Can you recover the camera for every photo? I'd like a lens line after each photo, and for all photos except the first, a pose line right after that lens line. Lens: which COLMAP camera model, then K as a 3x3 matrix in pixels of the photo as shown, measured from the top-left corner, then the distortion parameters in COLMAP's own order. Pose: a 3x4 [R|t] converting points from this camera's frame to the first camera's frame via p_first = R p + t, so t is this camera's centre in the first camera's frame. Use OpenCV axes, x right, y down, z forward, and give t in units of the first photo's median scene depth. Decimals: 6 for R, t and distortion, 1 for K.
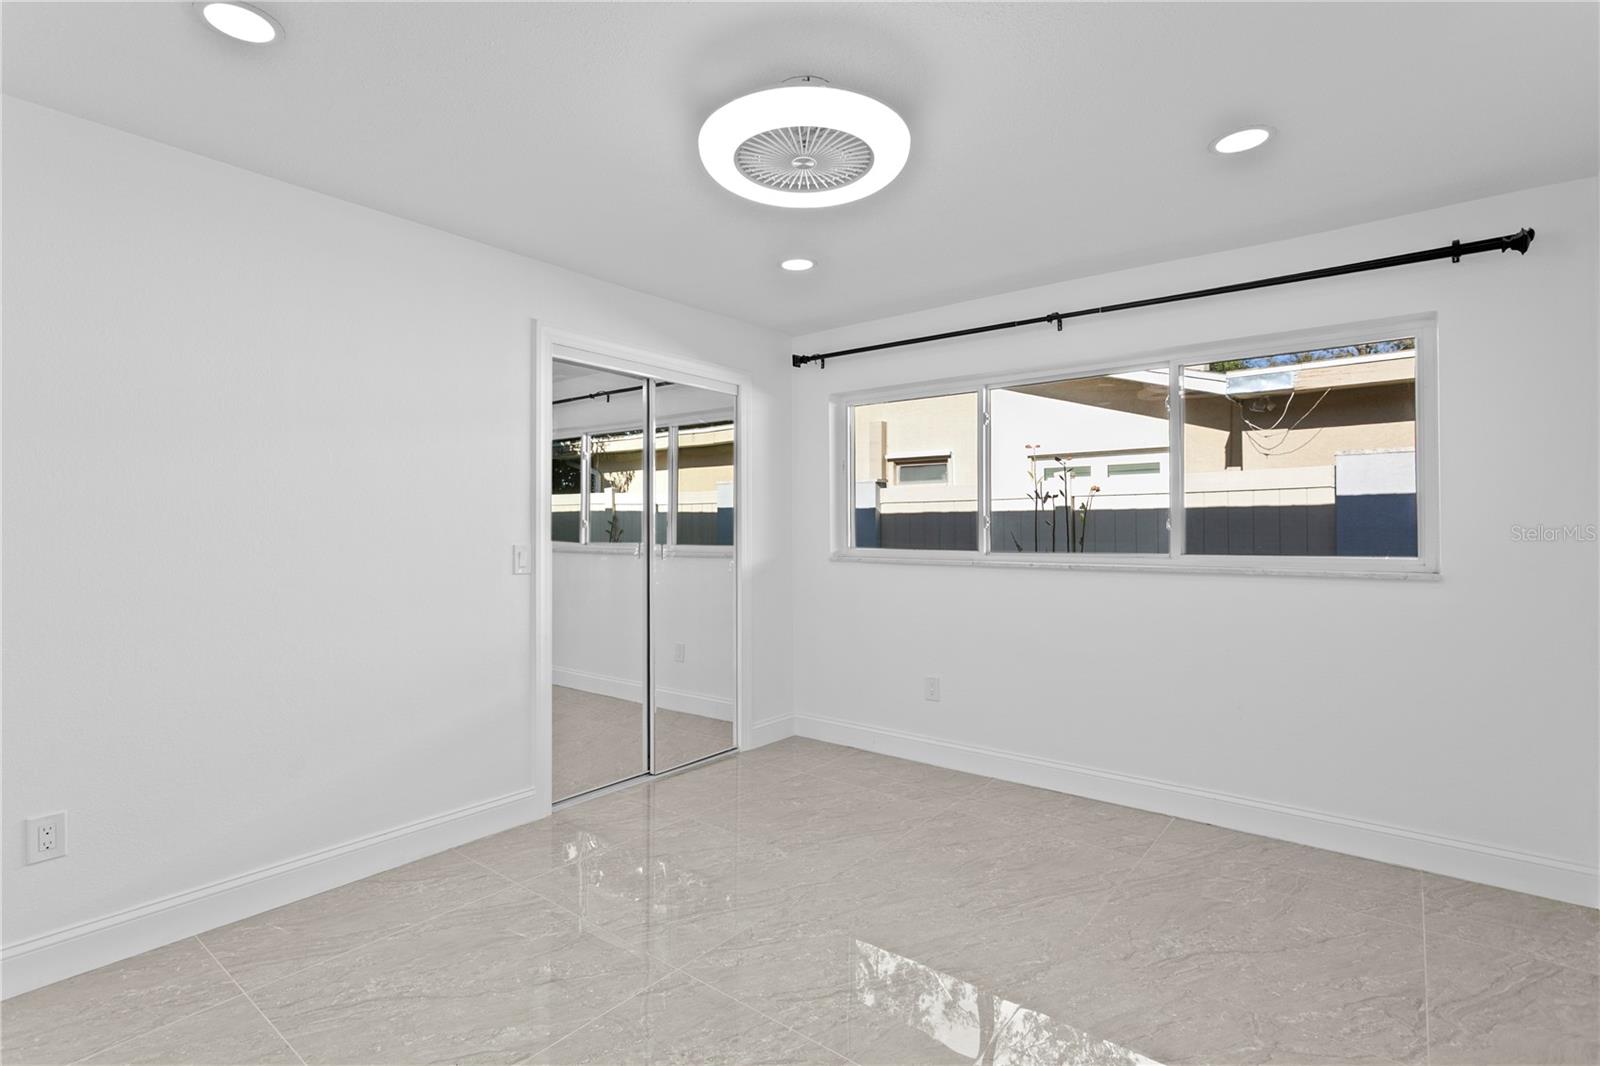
lens RADIAL K [[754.7, 0, 781.6], [0, 754.7, 532.3], [0, 0, 1]] dist [0.000598, 0.001810]
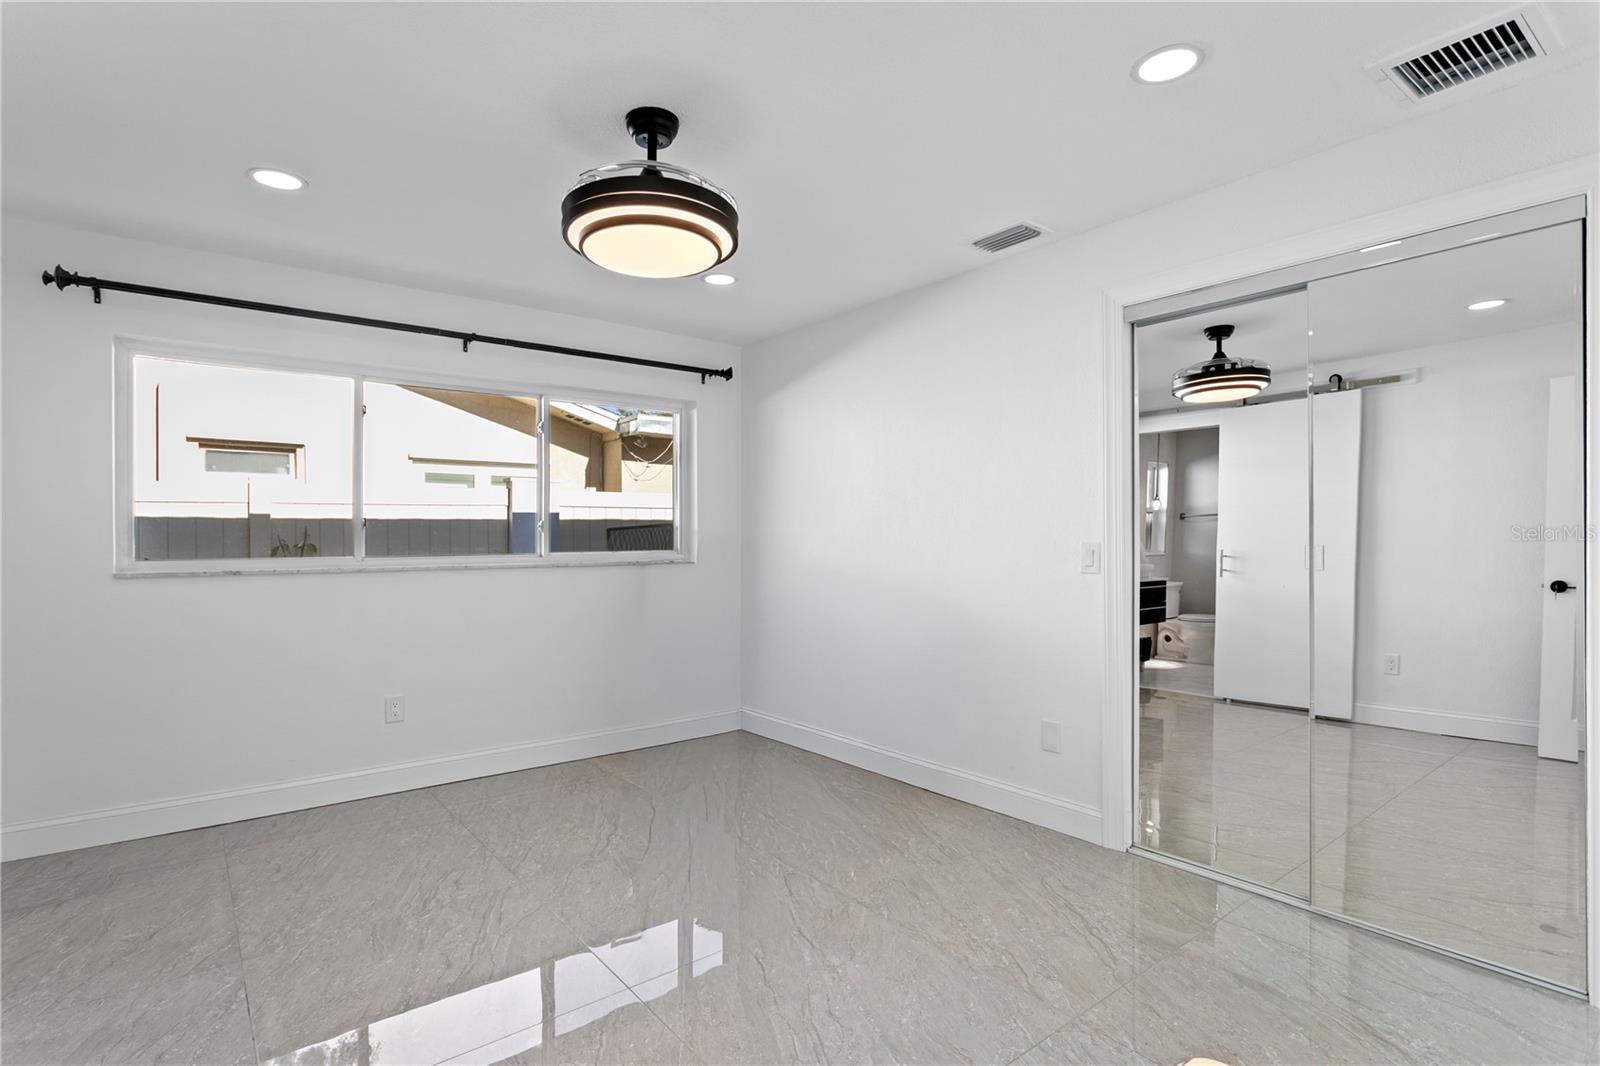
lens RADIAL K [[789.8, 0, 789.4], [0, 789.8, 534.5], [0, 0, 1]] dist [-0.008792, 0.000914]
pose [[0.197187, -0.006195, 0.980346, -0.623669], [0.003833, 0.999977, 0.005549, -0.005464], [-0.980358, 0.002663, 0.197206, 0.347031]]
